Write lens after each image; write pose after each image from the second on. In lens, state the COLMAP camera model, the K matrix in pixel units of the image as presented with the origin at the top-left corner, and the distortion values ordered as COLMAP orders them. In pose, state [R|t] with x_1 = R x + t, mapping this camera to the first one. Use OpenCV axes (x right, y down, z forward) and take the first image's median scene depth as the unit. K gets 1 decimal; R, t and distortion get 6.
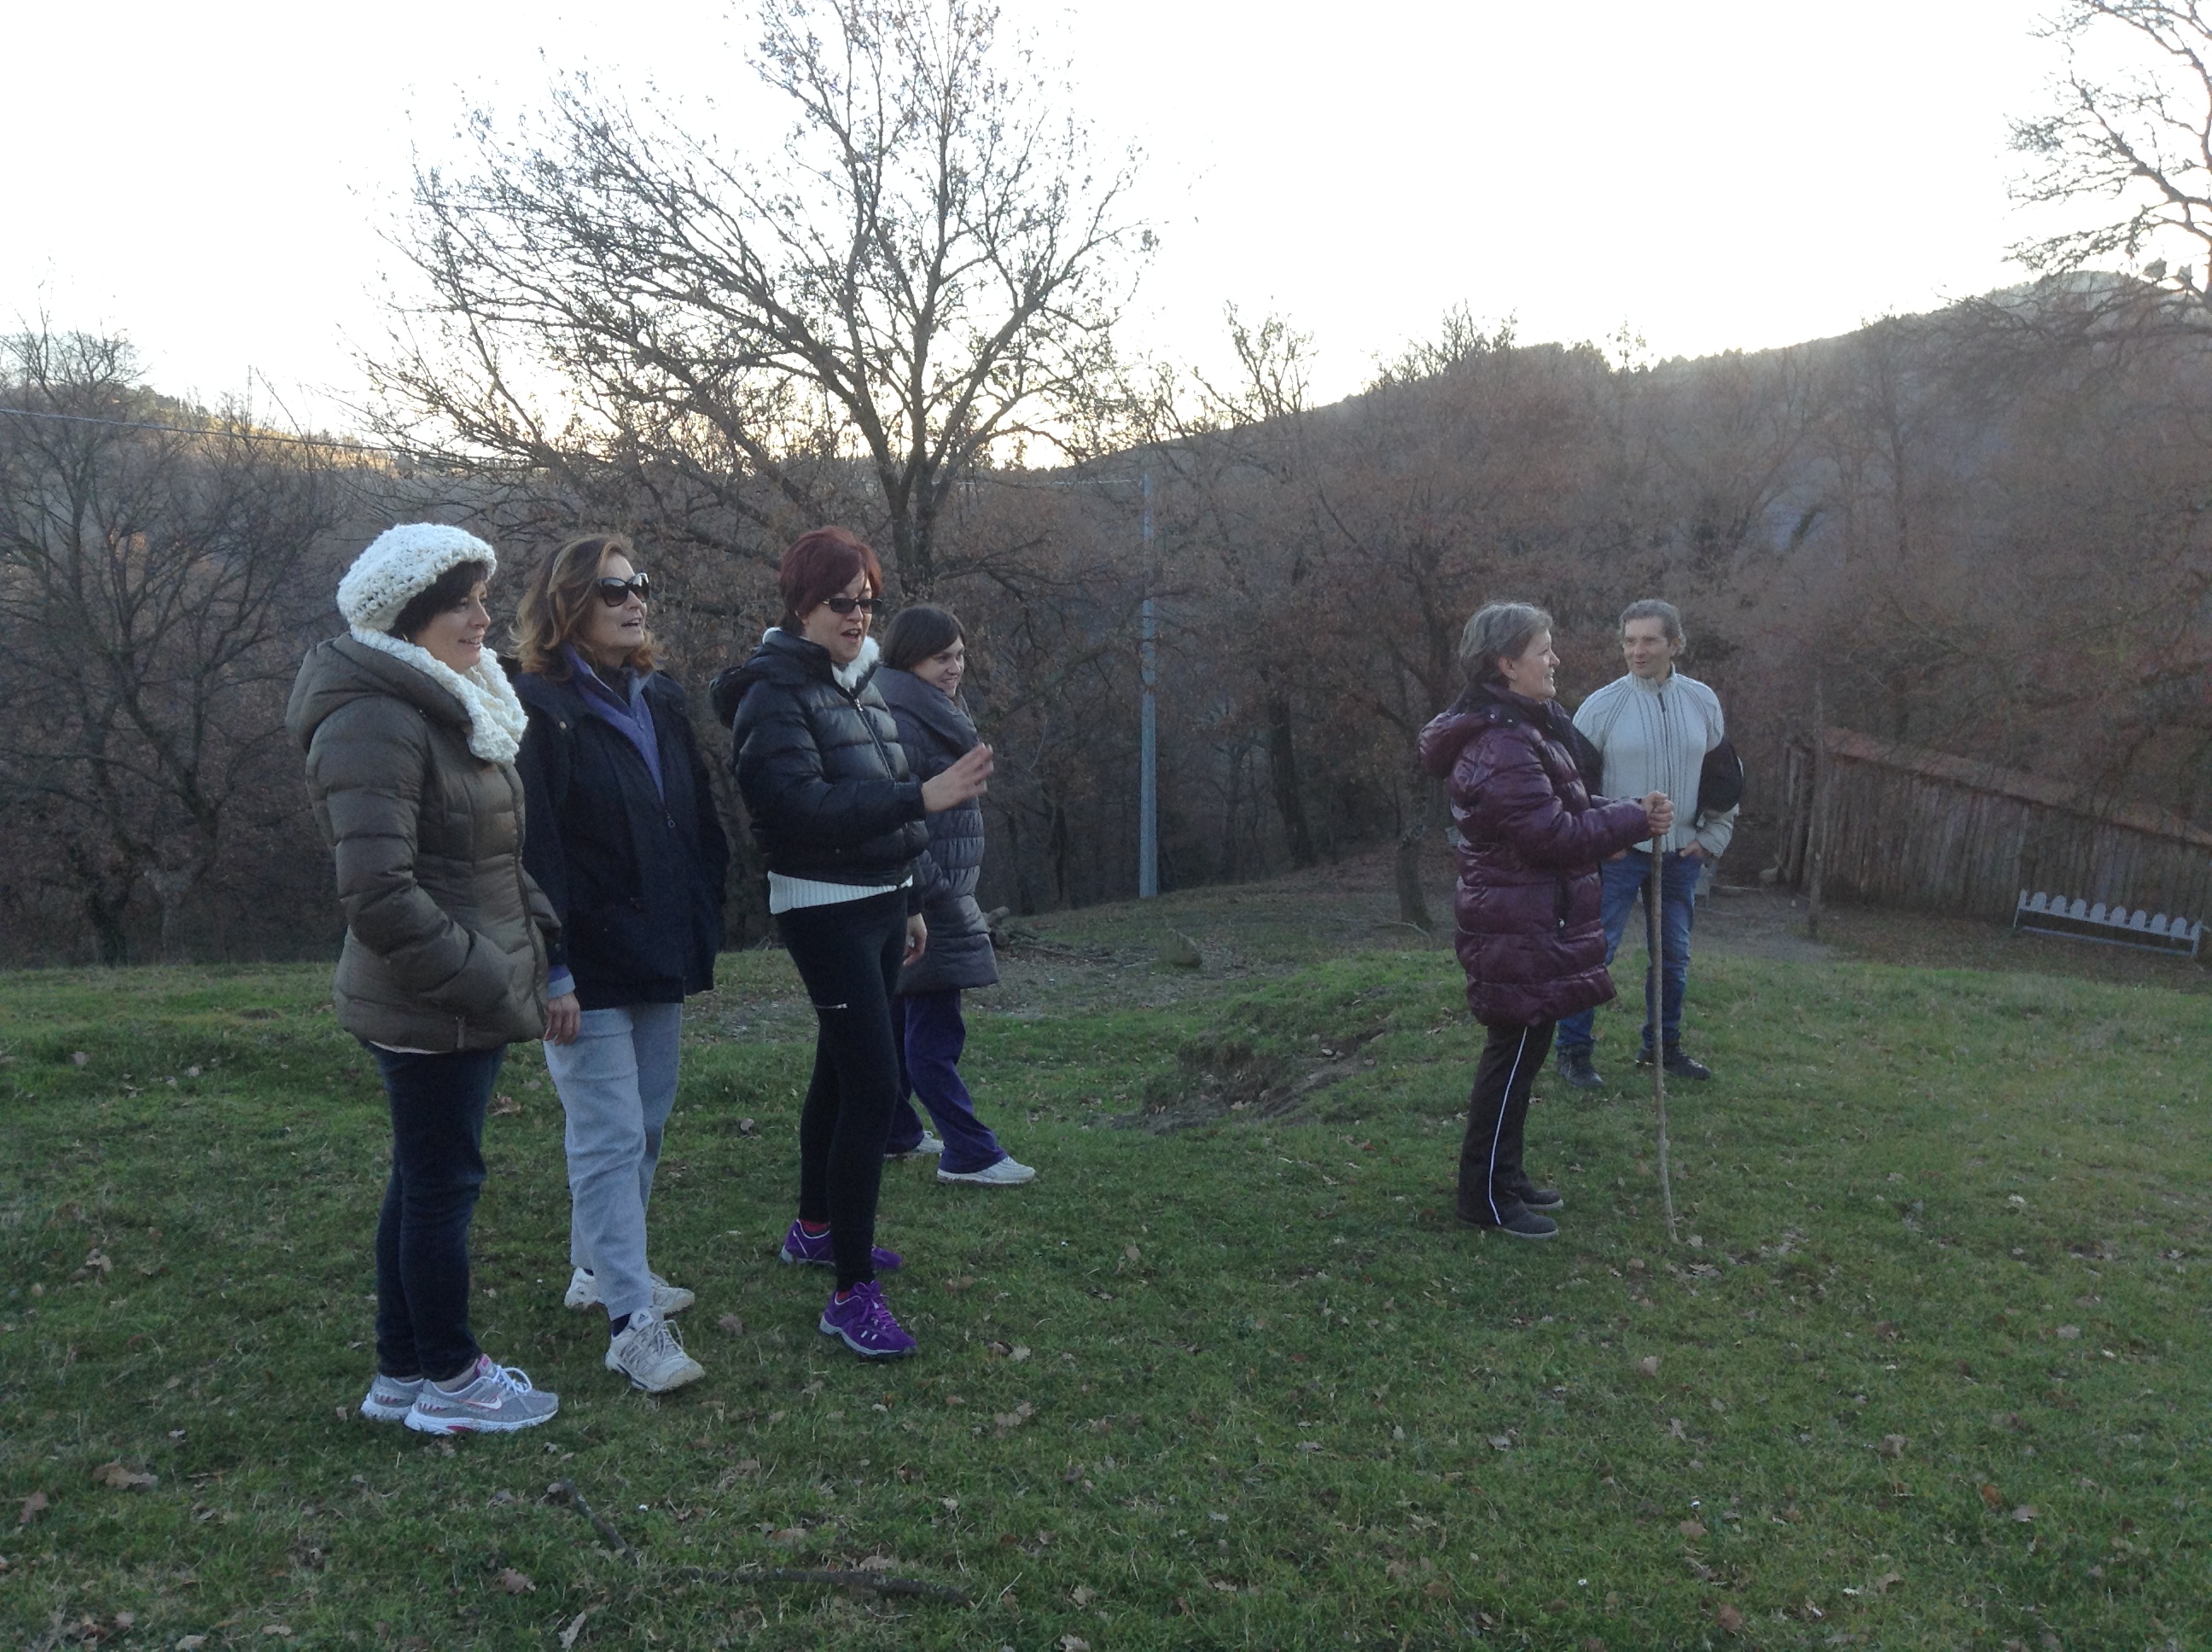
lens RADIAL K [[1959.7, 0, 1113.4], [0, 1959.7, 843.9], [0, 0, 1]] dist [0.103762, -0.205479]
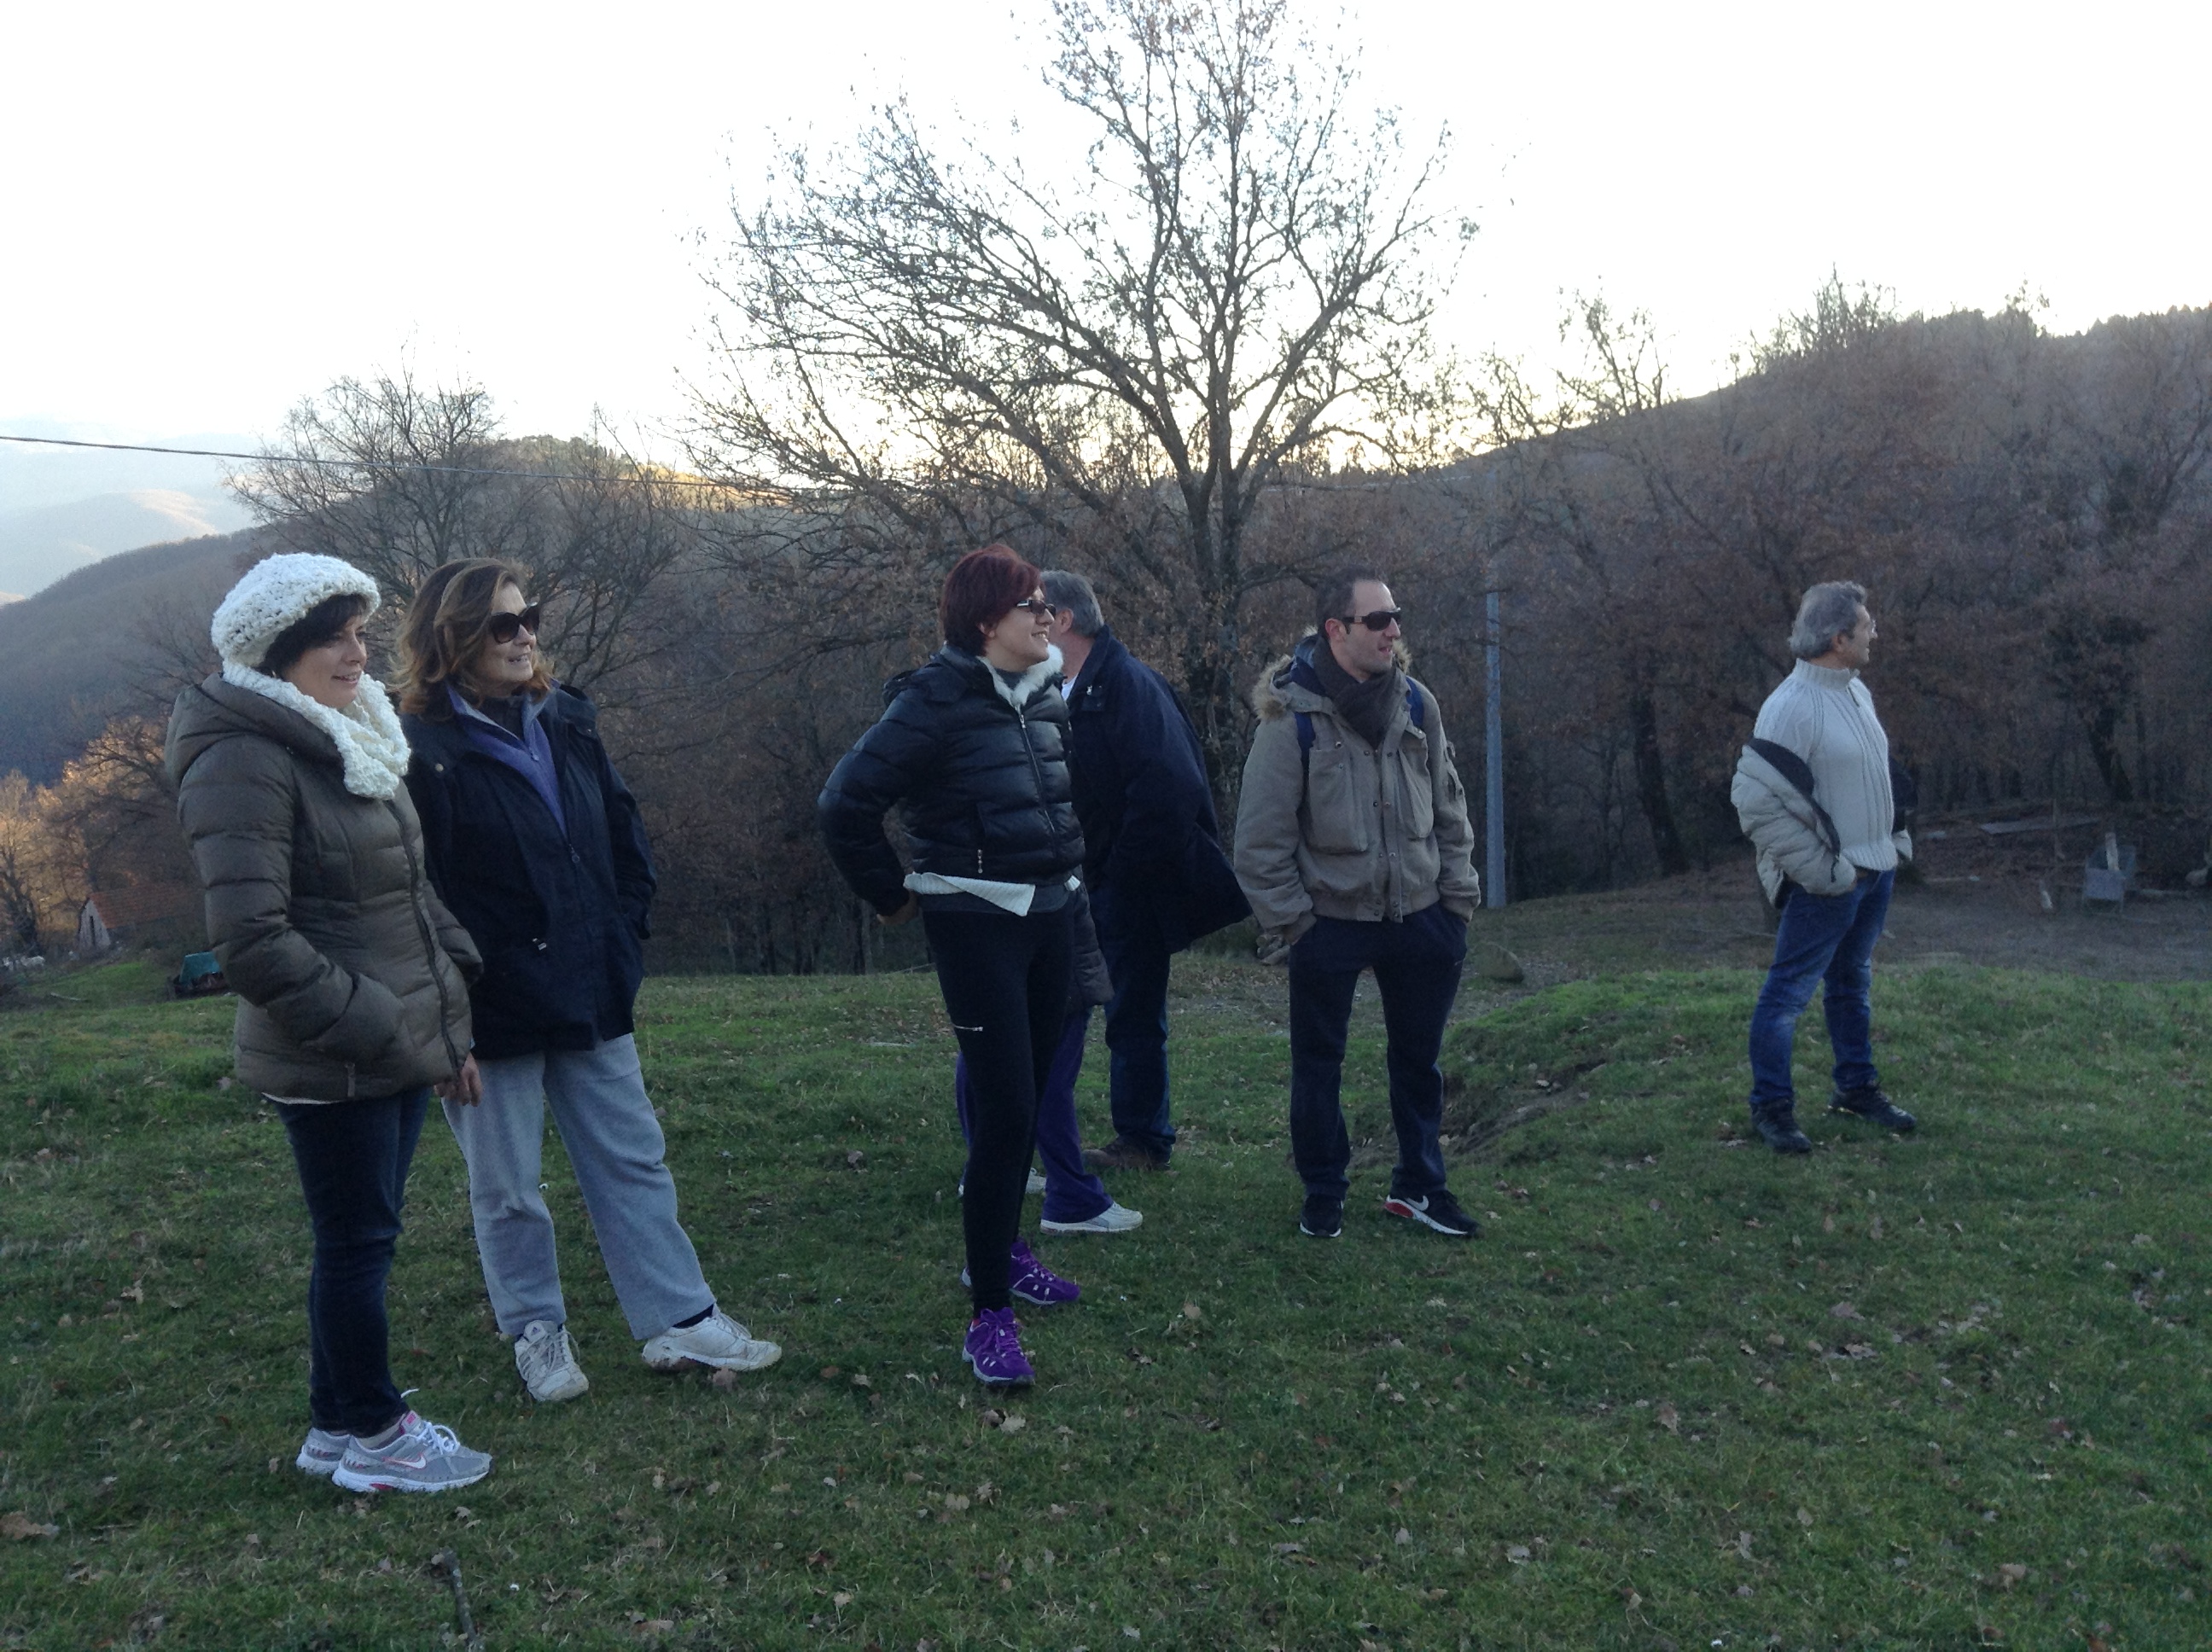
lens RADIAL K [[1971.3, 0, 1106.6], [0, 1971.3, 839.1], [0, 0, 1]] dist [0.083892, -0.163400]
pose [[0.982130, -0.014139, -0.187670, 0.105500], [0.012808, 0.999884, -0.008301, -0.004570], [0.187766, 0.005749, 0.982197, 0.056553]]
